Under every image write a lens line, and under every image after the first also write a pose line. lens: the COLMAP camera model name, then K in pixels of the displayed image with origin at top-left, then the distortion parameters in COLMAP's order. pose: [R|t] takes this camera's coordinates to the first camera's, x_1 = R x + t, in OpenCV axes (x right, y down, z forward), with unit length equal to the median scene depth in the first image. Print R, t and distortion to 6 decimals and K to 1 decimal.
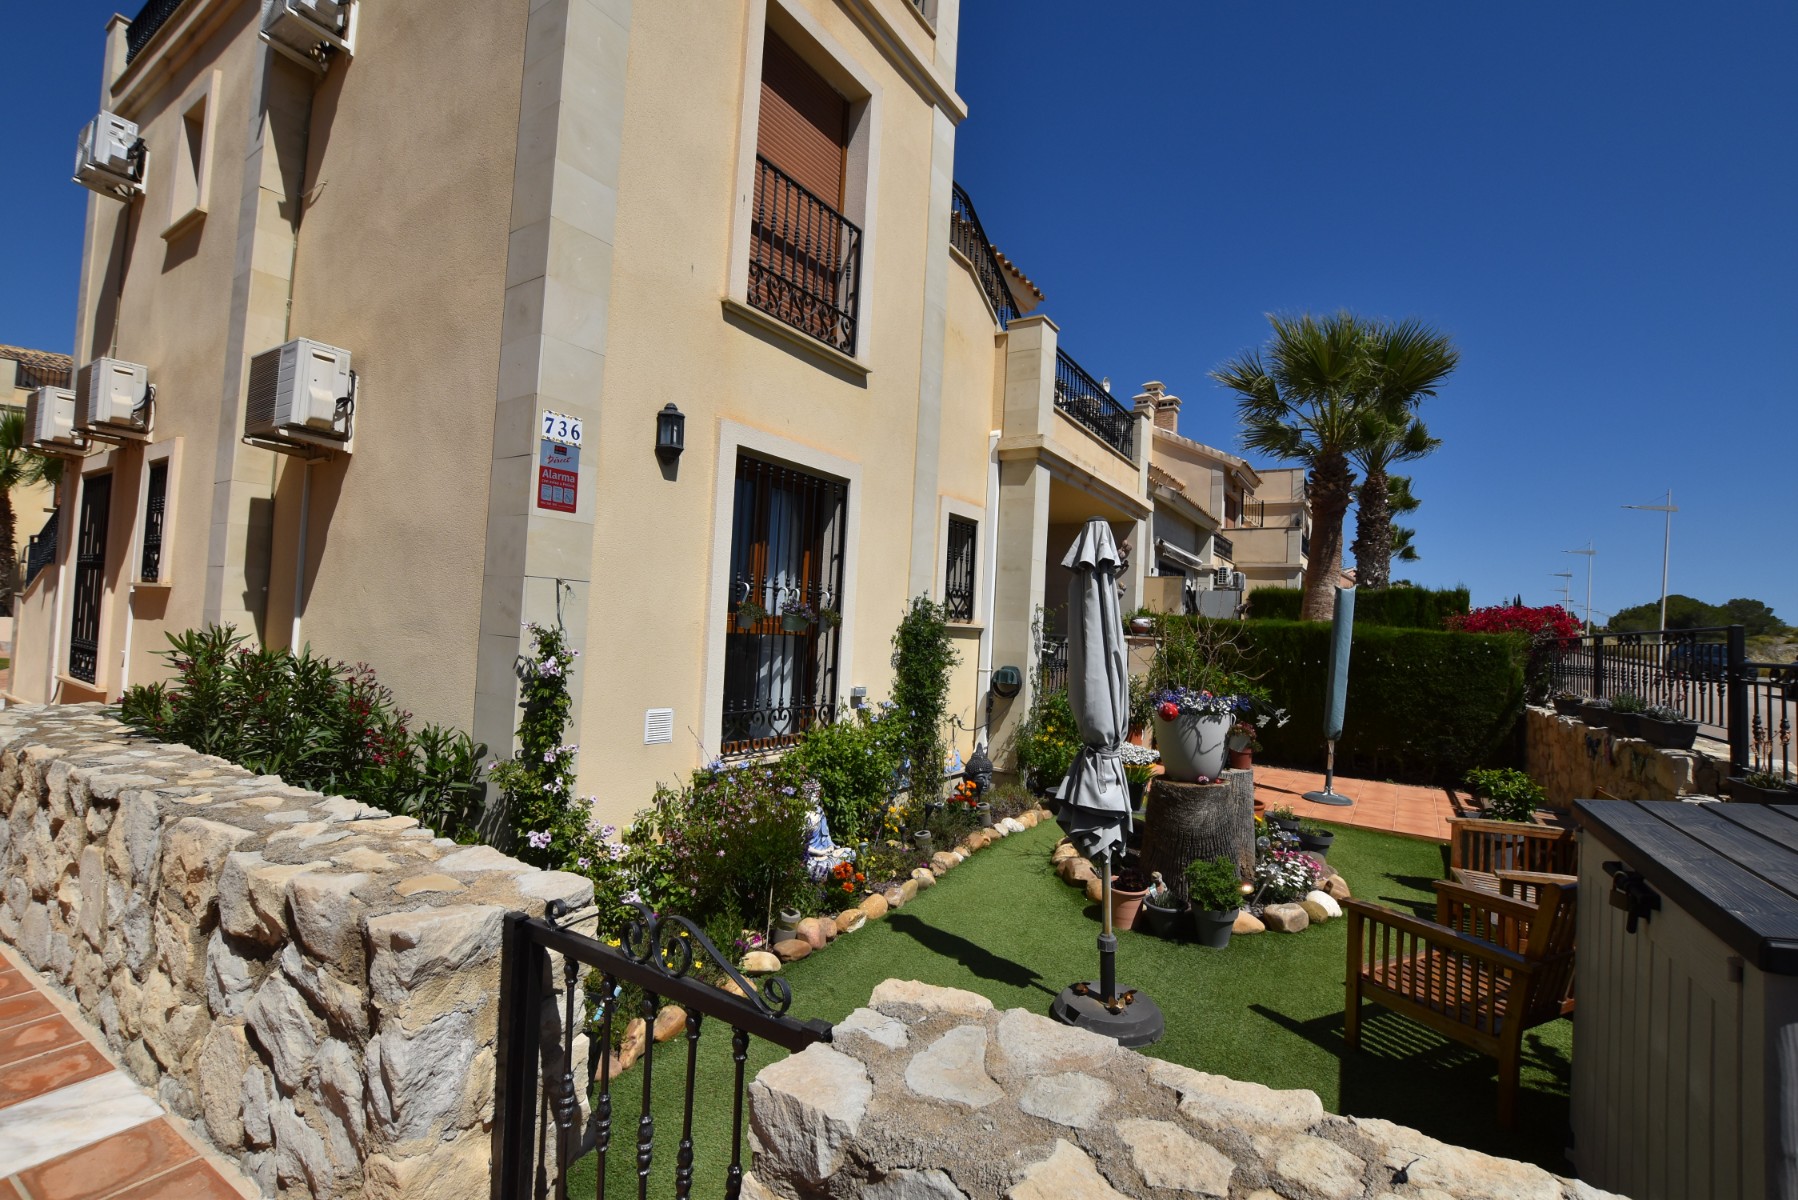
lens RADIAL K [[791.4, 0, 899.2], [0, 791.4, 599.7], [0, 0, 1]] dist [-0.035684, 0.006203]
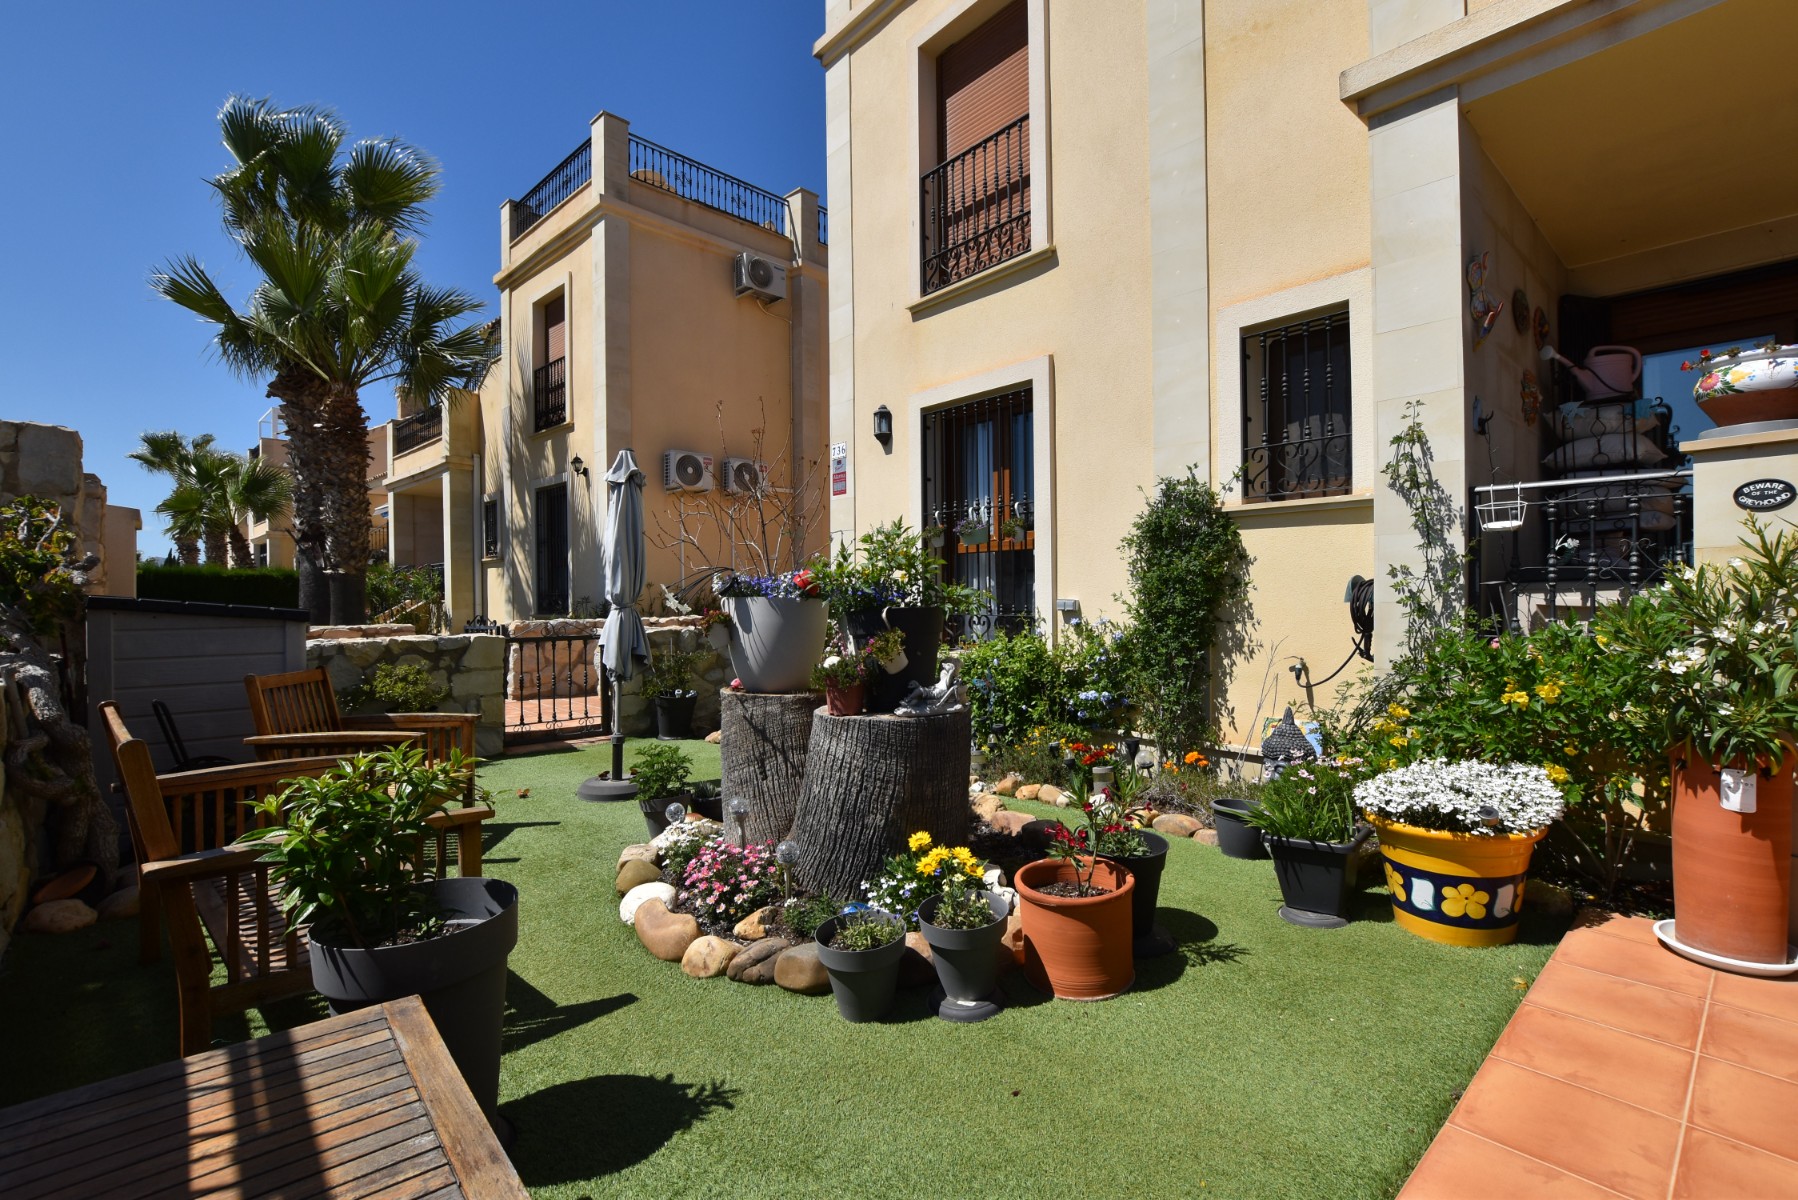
lens RADIAL K [[791.4, 0, 903.2], [0, 791.4, 599.6], [0, 0, 1]] dist [-0.035684, 0.006203]
pose [[-0.282691, -0.032582, -0.958658, 0.785786], [0.029896, 0.998638, -0.042756, 0.131927], [0.958745, -0.040747, -0.281332, 0.991393]]
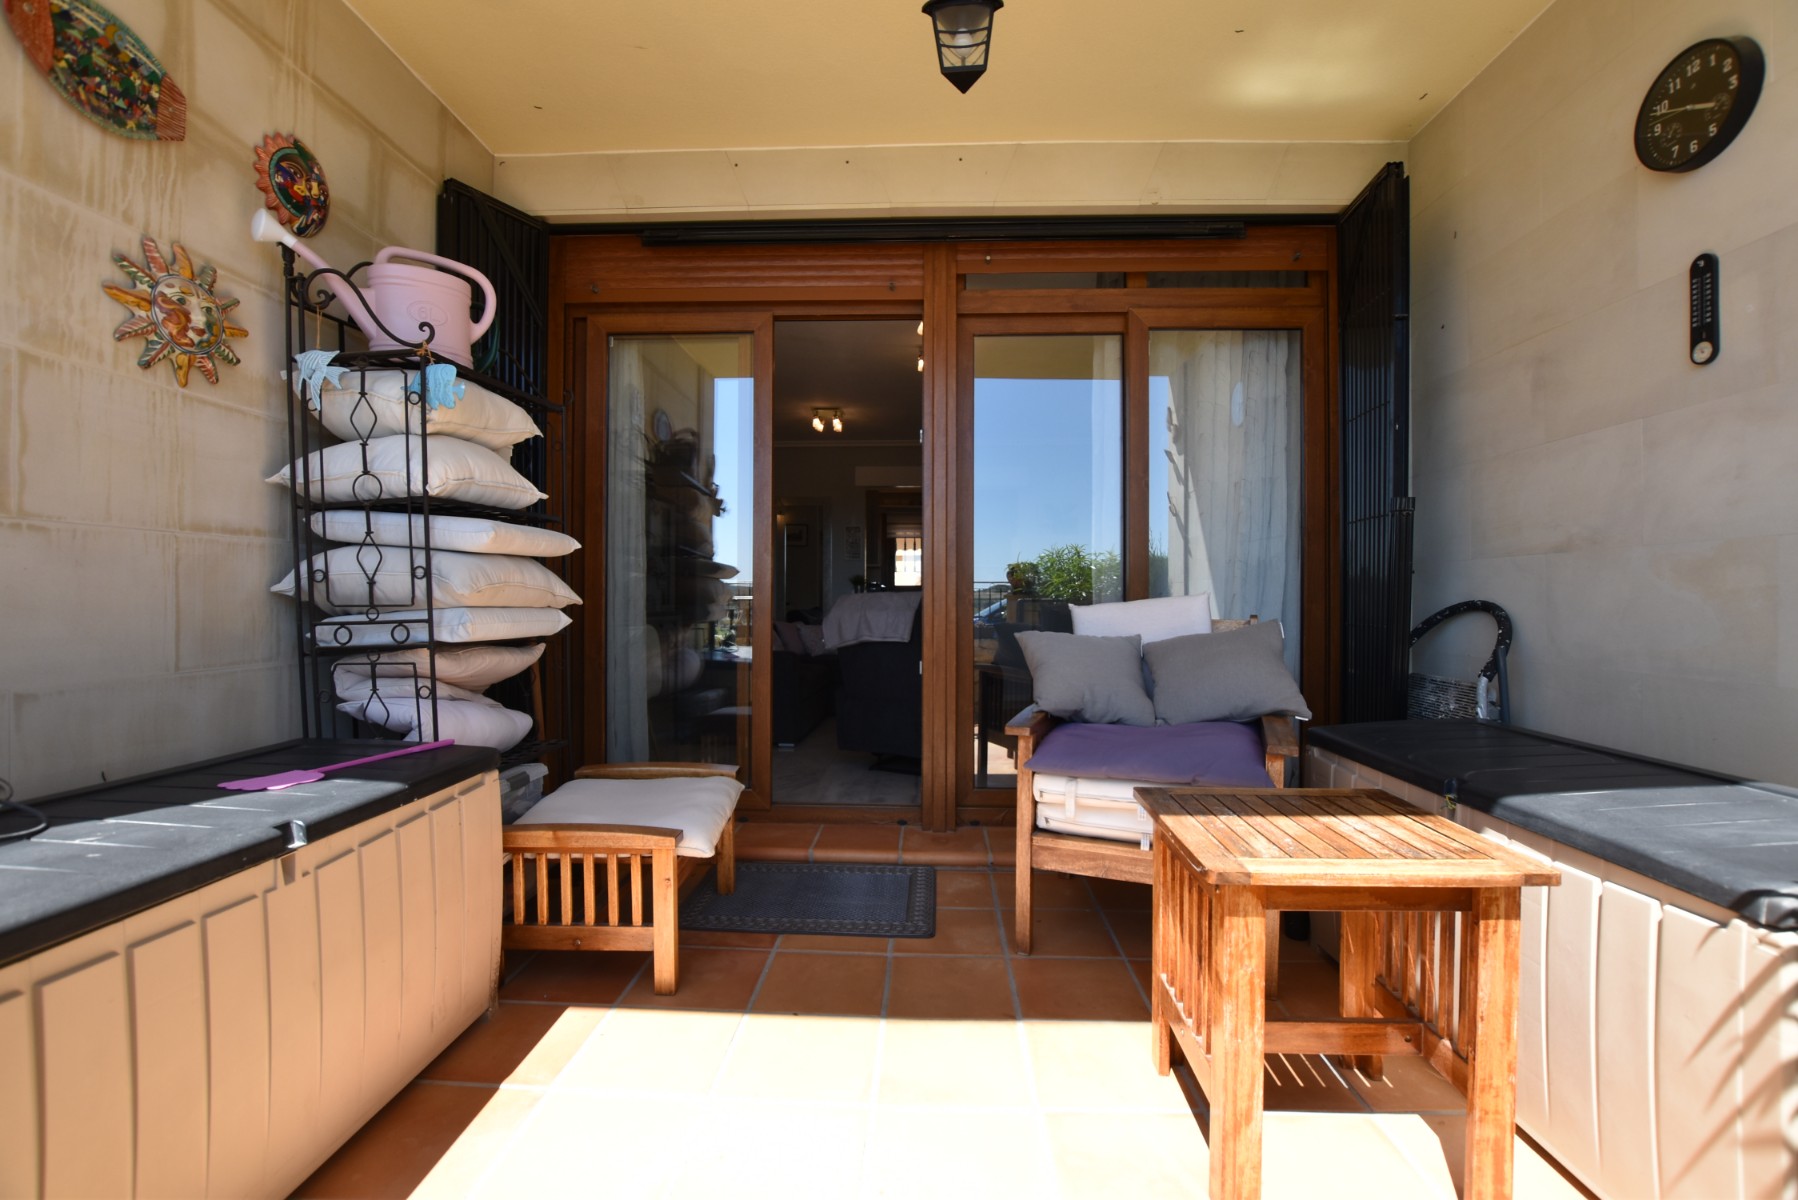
lens RADIAL K [[791.4, 0, 900.7], [0, 791.4, 601.7], [0, 0, 1]] dist [-0.035684, 0.006203]
pose [[0.503668, -0.045090, -0.862720, 0.375464], [0.049992, 0.998485, -0.022999, 0.067185], [0.862449, -0.031546, 0.505159, 1.379030]]
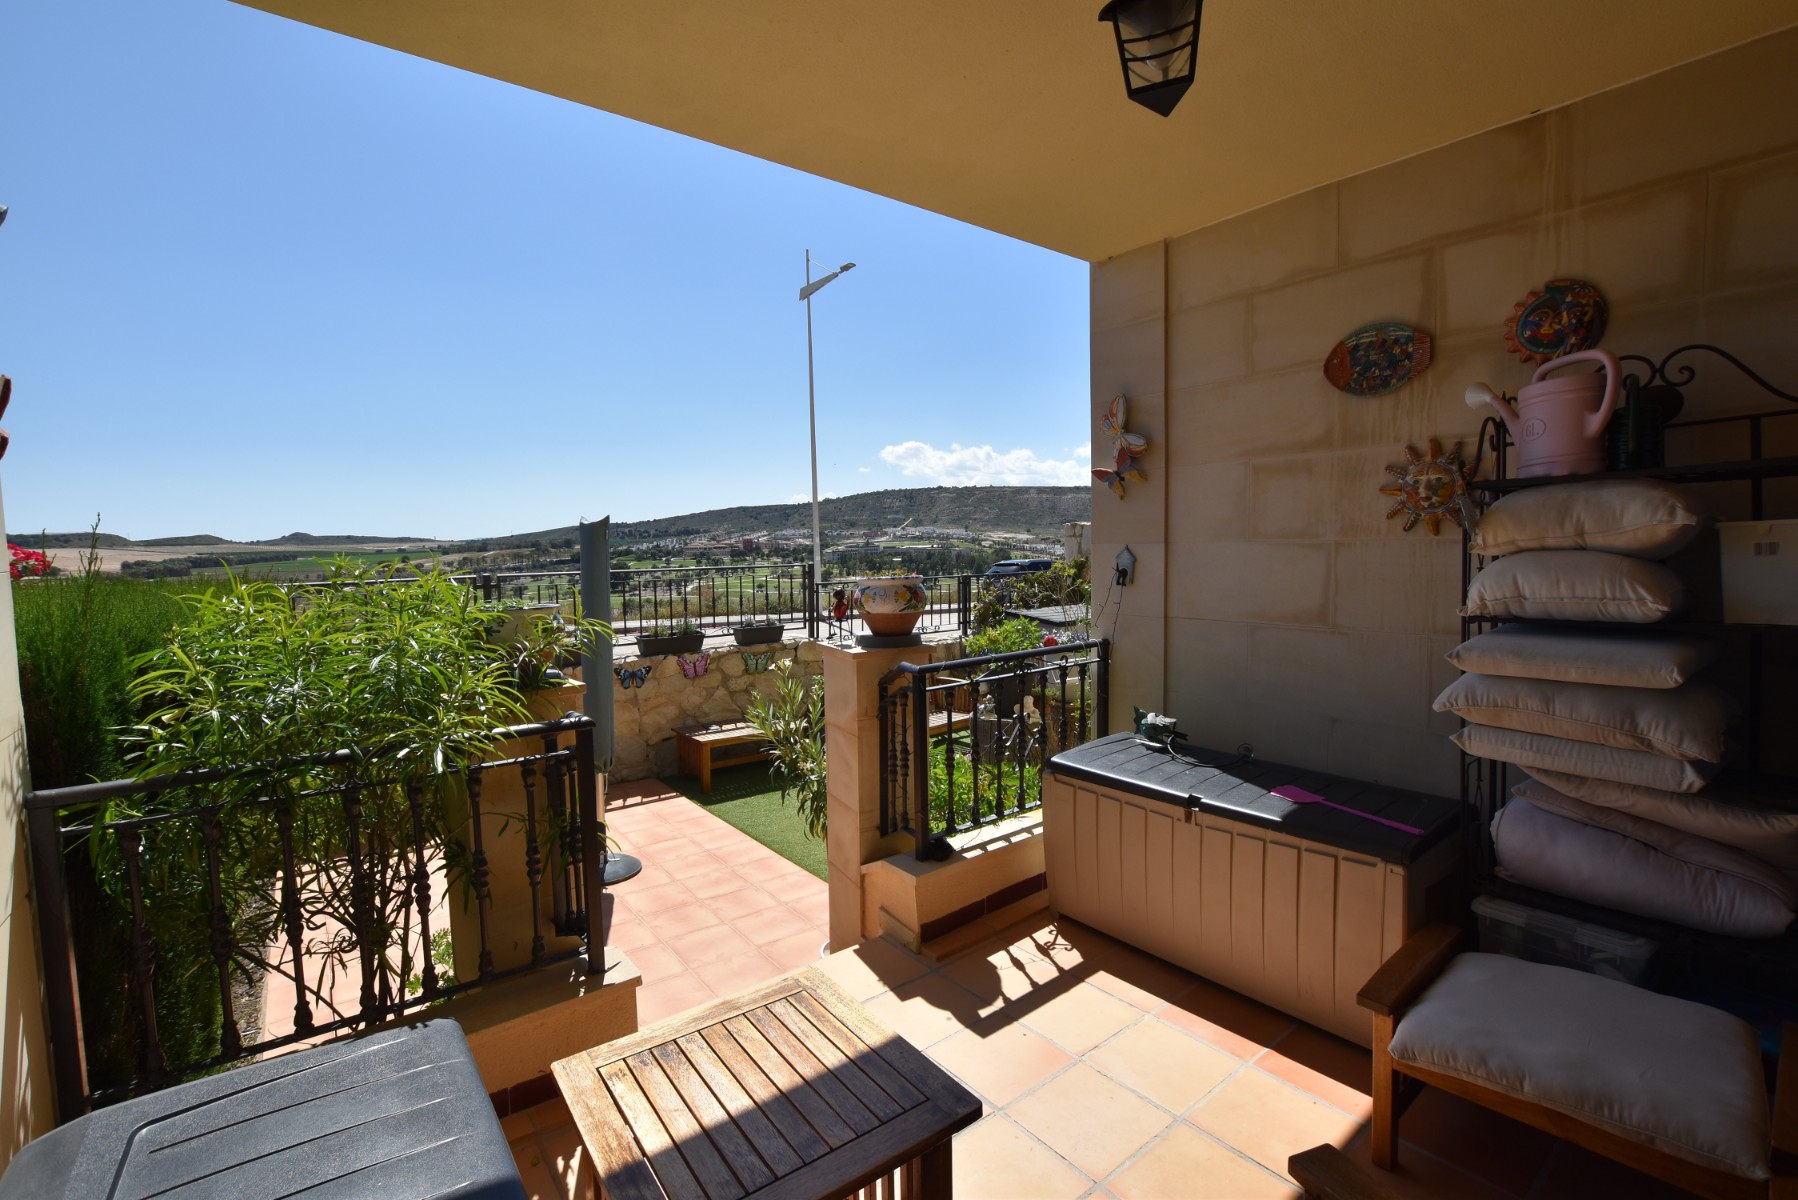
lens RADIAL K [[791.4, 0, 901.5], [0, 791.4, 599.0], [0, 0, 1]] dist [-0.035684, 0.006203]
pose [[-0.942001, -0.055336, 0.331016, 0.159691], [-0.039029, 0.997684, 0.055713, -0.000650], [-0.333332, 0.039562, -0.941979, 1.736210]]
